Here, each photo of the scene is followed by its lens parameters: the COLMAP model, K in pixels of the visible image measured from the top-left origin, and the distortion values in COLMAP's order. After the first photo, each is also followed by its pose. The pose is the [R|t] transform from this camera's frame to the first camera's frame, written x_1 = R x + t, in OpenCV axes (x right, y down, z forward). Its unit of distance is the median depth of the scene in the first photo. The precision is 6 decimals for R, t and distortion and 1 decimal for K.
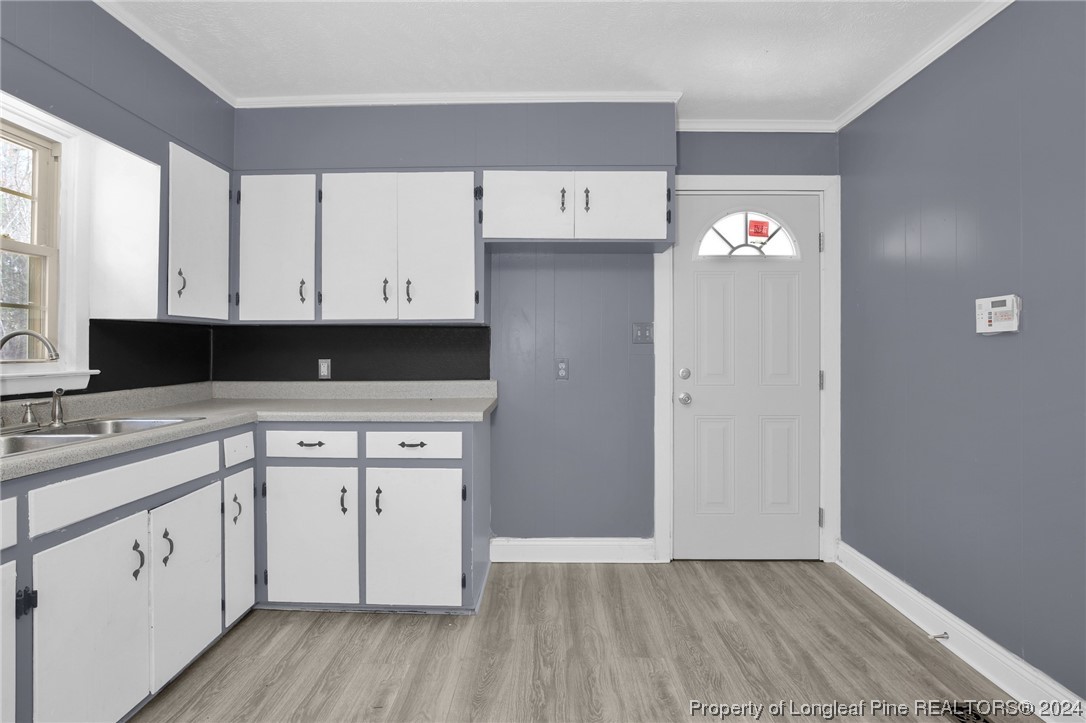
lens RADIAL K [[511.5, 0, 533.9], [0, 511.5, 351.5], [0, 0, 1]] dist [-0.030739, 0.000558]
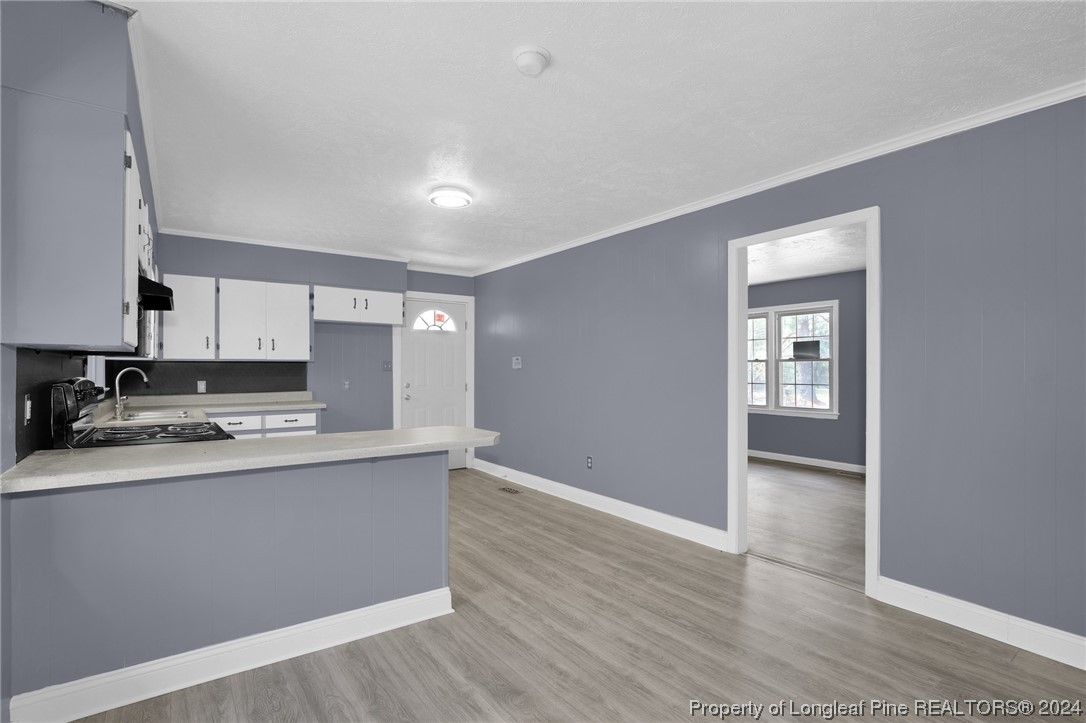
lens RADIAL K [[504.2, 0, 559.4], [0, 504.2, 367.1], [0, 0, 1]] dist [-0.031925, -0.000788]
pose [[0.776408, 0.003072, 0.630223, -0.593404], [0.002503, 0.999965, -0.007959, -0.016265], [-0.630226, 0.007757, 0.776373, -1.138234]]
